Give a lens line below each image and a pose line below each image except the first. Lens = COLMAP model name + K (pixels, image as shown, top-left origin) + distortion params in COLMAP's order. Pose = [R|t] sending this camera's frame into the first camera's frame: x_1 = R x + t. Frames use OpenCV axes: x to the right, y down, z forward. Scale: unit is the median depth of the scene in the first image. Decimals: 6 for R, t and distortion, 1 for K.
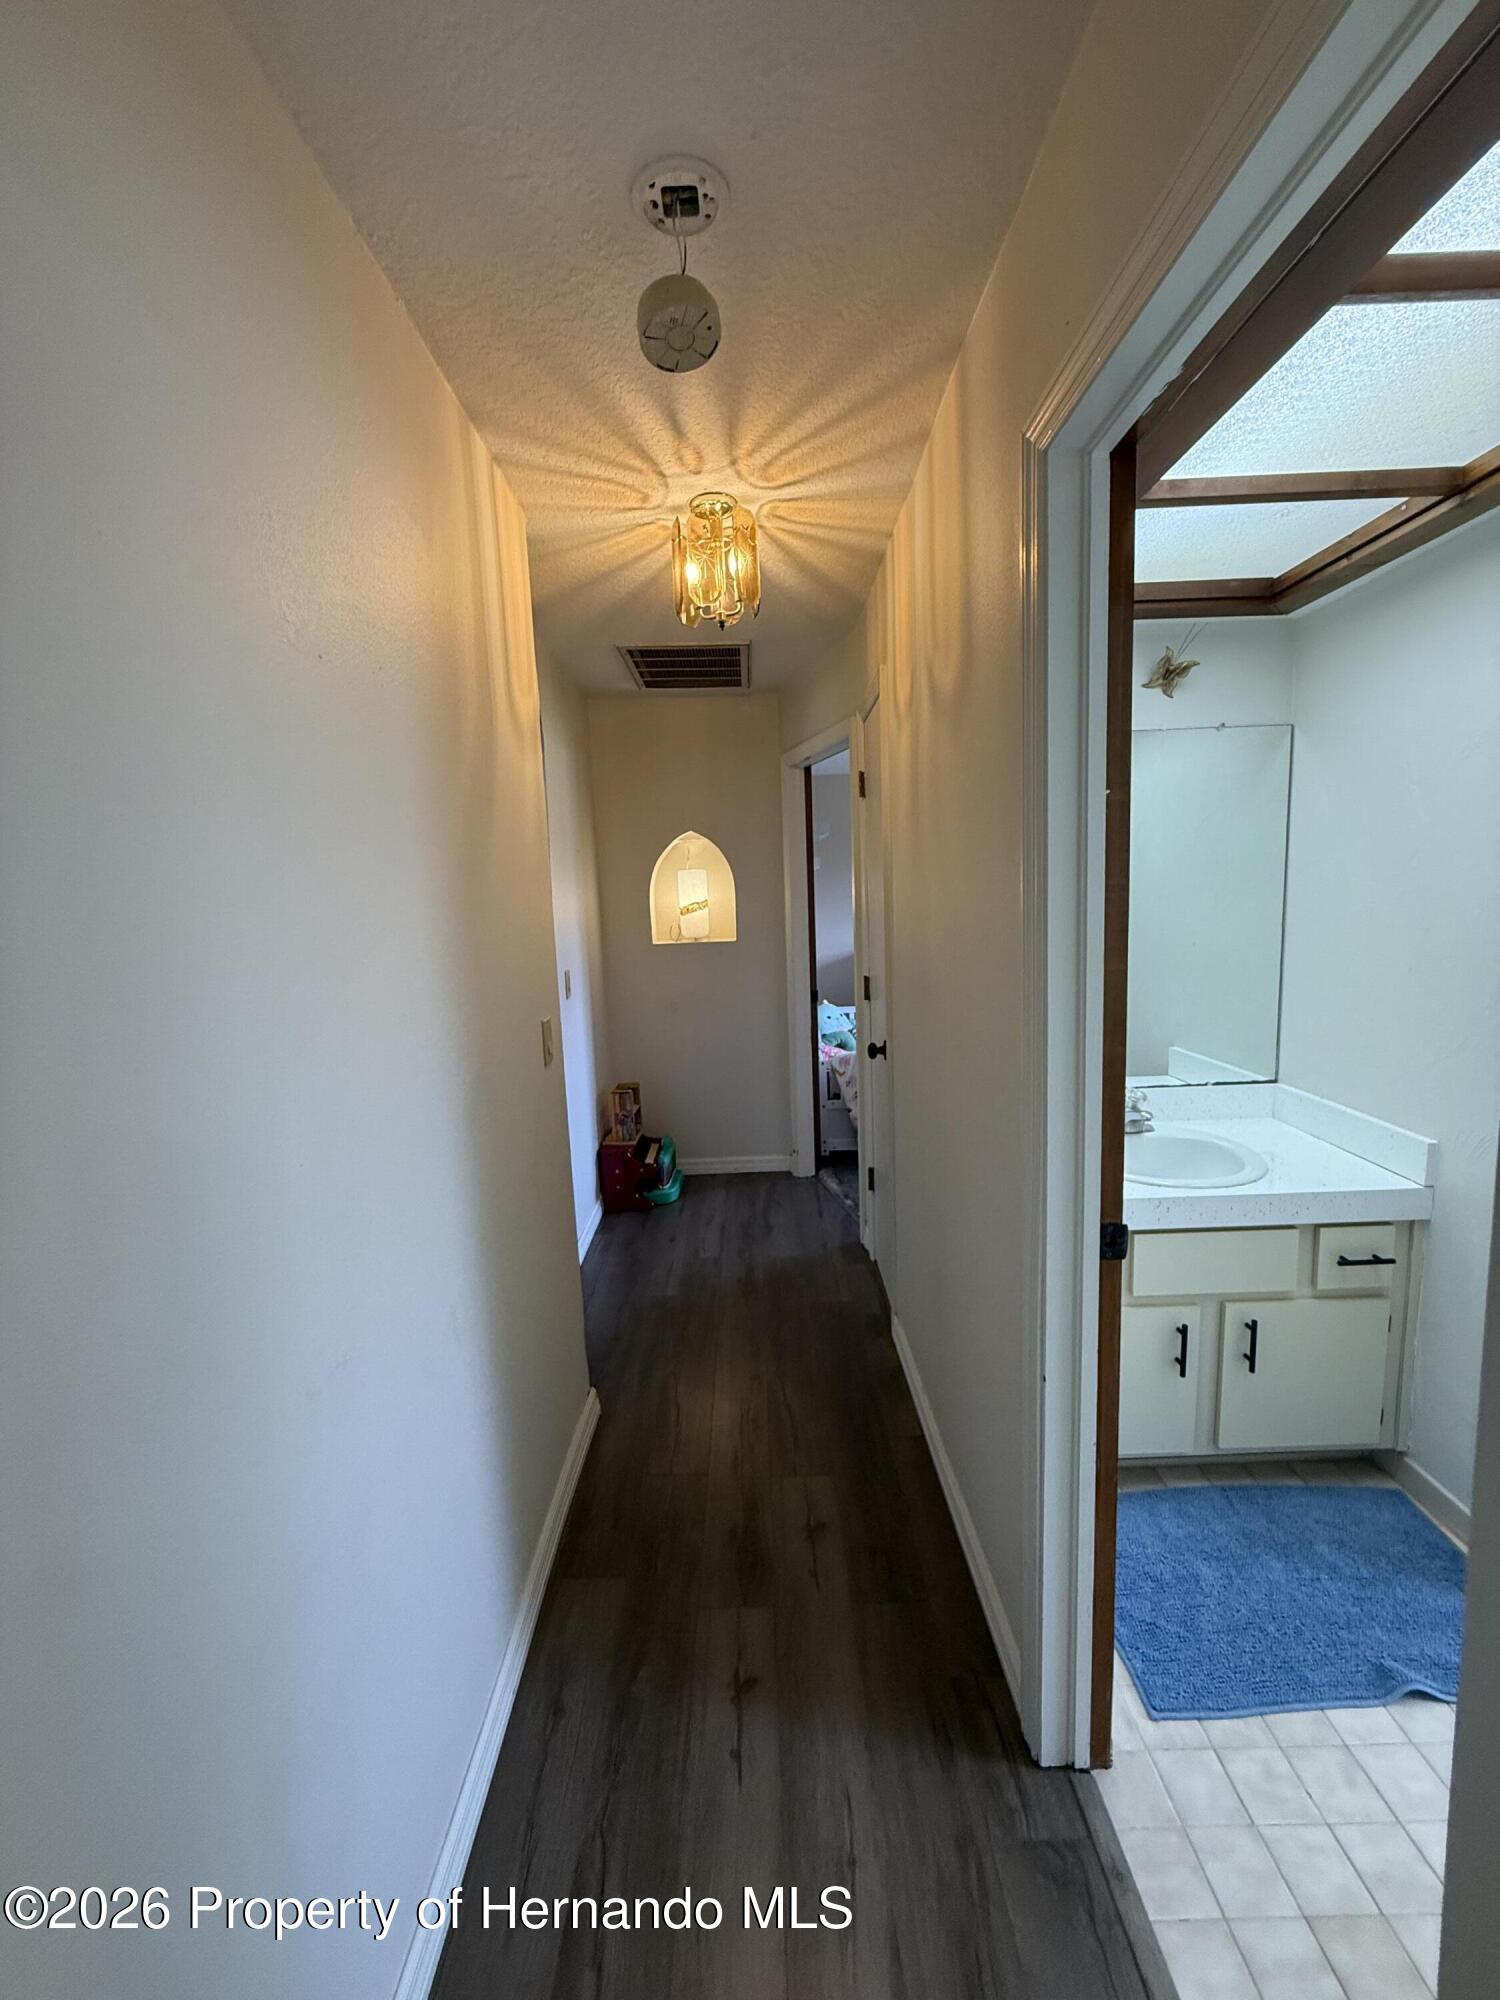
lens RADIAL K [[798.7, 0, 752.9], [0, 798.7, 995.6], [0, 0, 1]] dist [-0.001151, 0.000022]
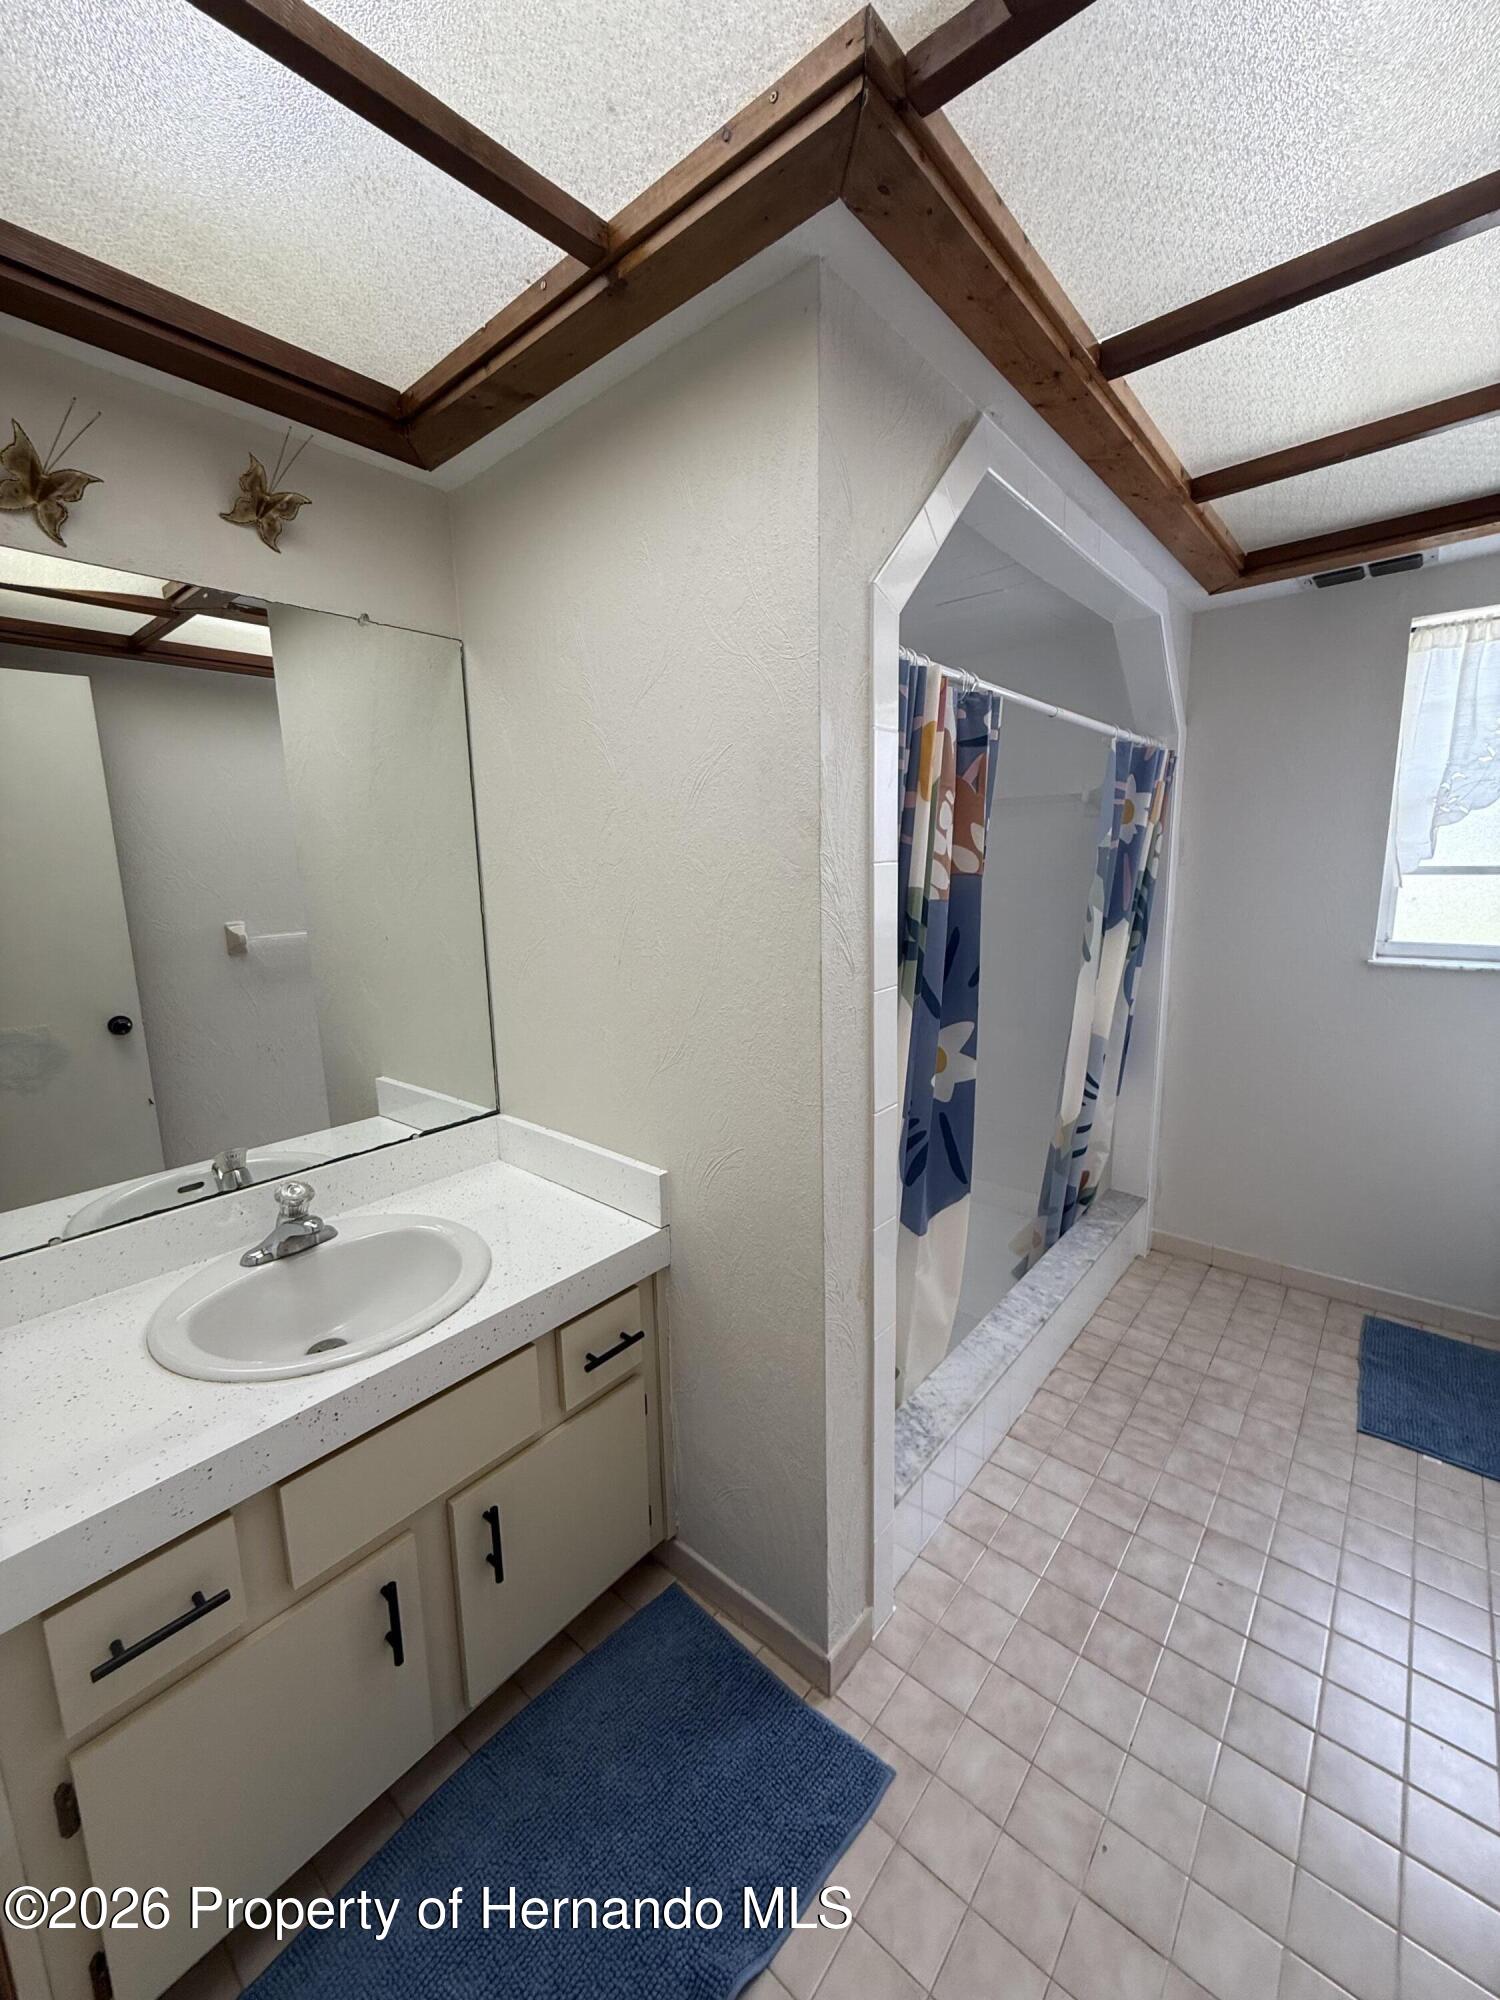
lens RADIAL K [[798.7, 0, 747.0], [0, 798.7, 994.9], [0, 0, 1]] dist [-0.001151, 0.000022]
pose [[0.651447, -0.101214, 0.751913, 0.304194], [0.094558, 0.994166, 0.051900, -0.030579], [-0.752779, 0.037290, 0.657217, 0.381931]]
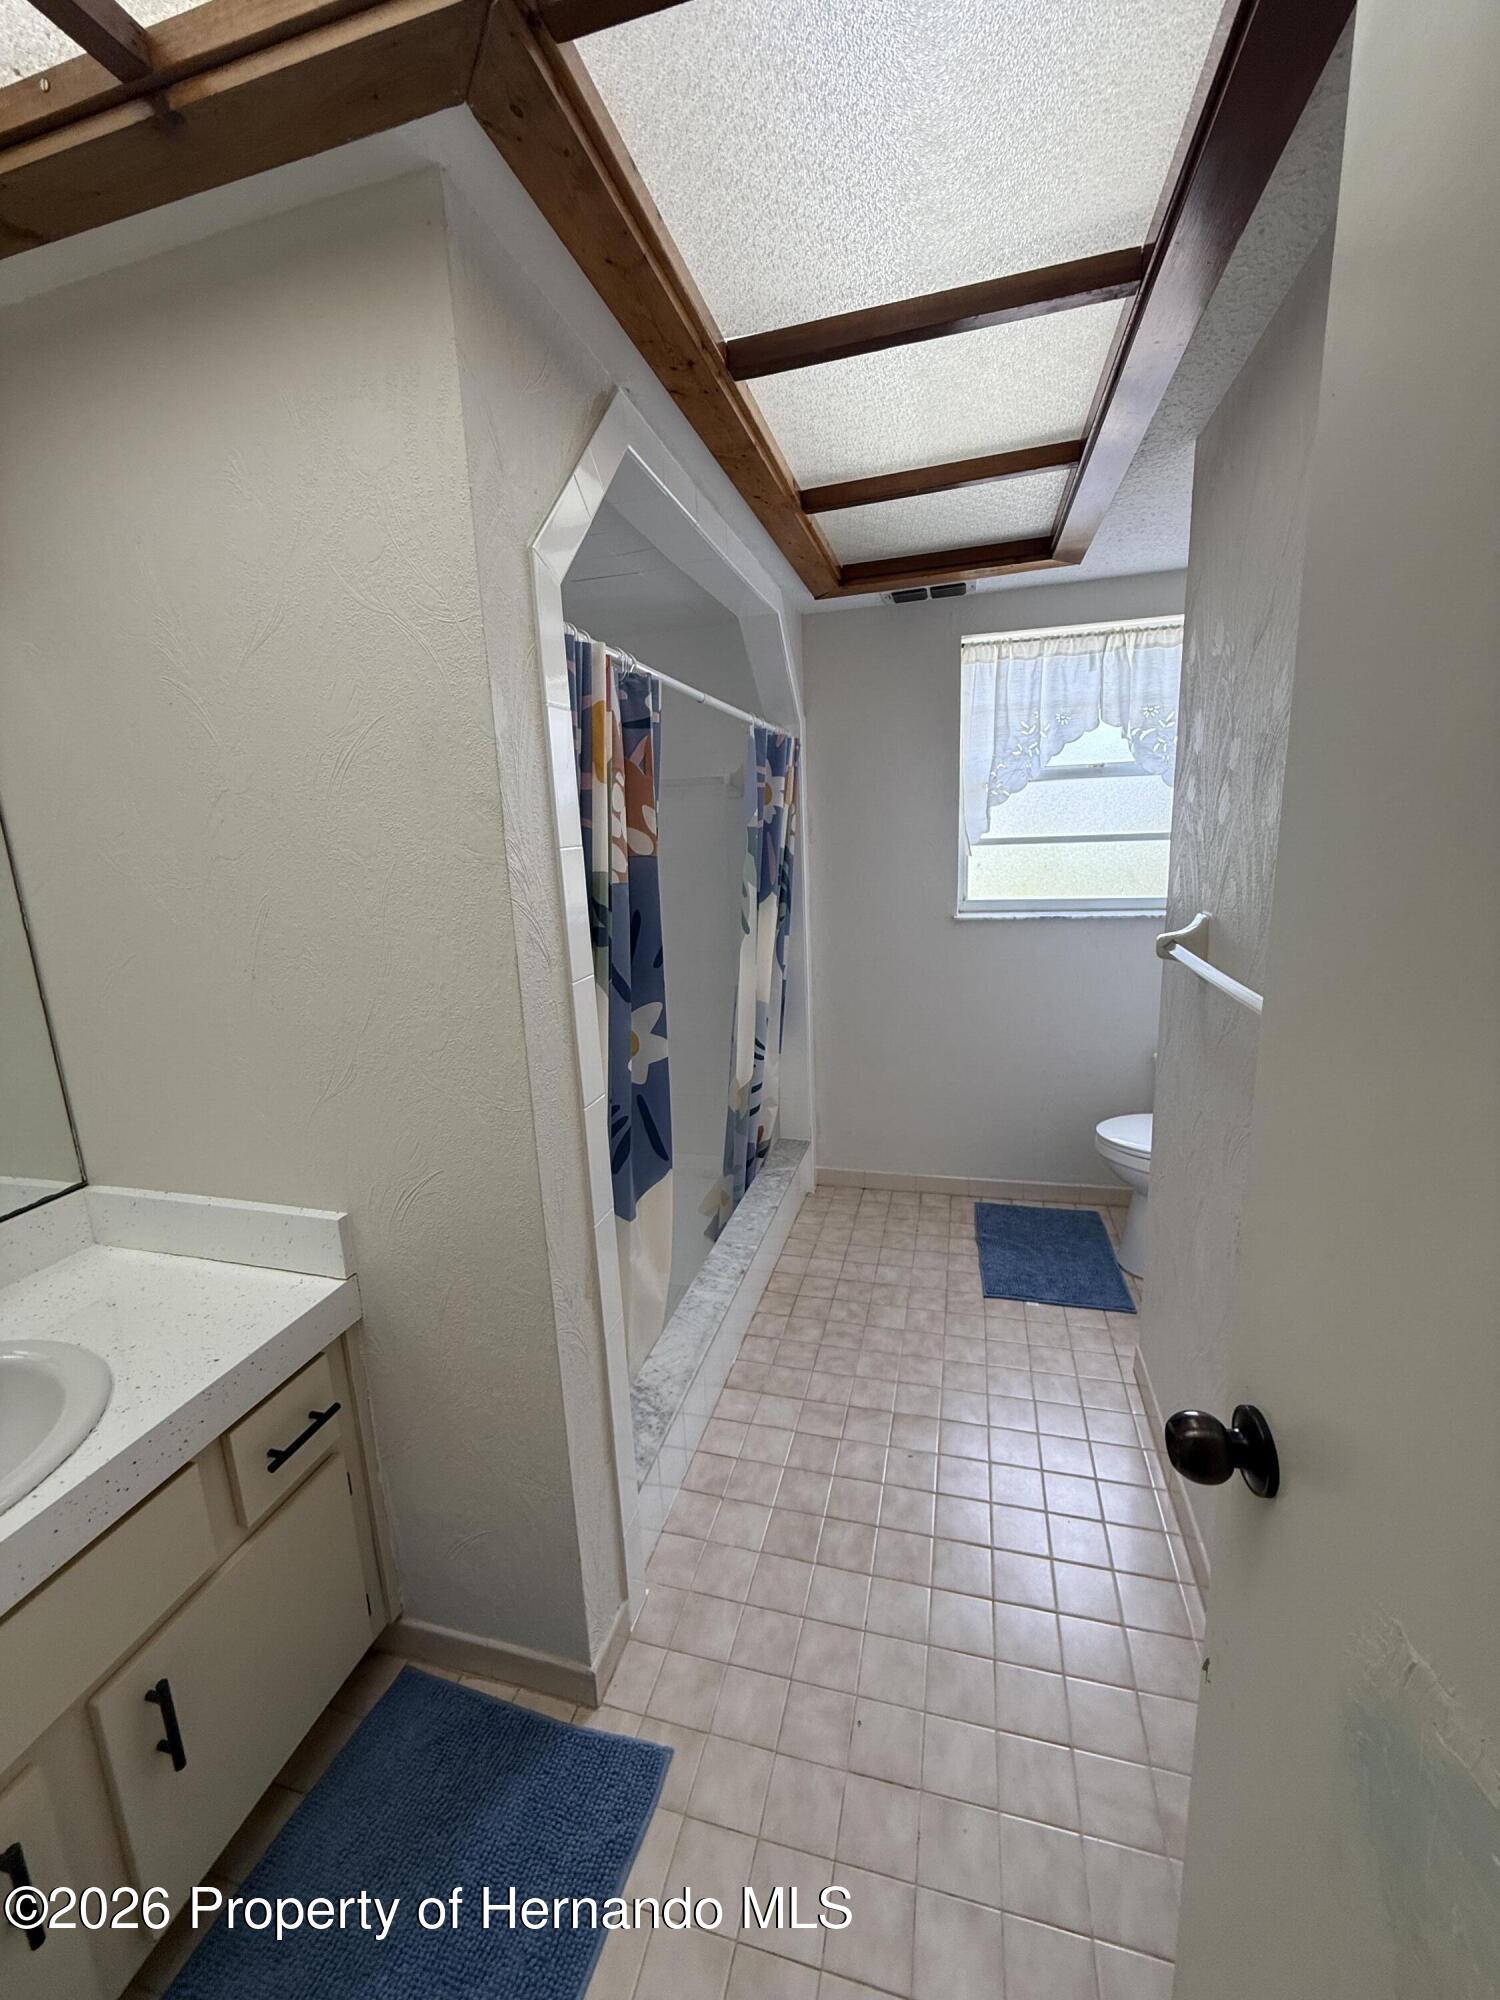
lens RADIAL K [[798.7, 0, 749.2], [0, 798.7, 994.7], [0, 0, 1]] dist [-0.001151, 0.000022]
pose [[0.263366, -0.166598, 0.950202, 0.303562], [0.157404, 0.979197, 0.128054, -0.038912], [-0.951768, 0.115841, 0.284111, 0.425494]]
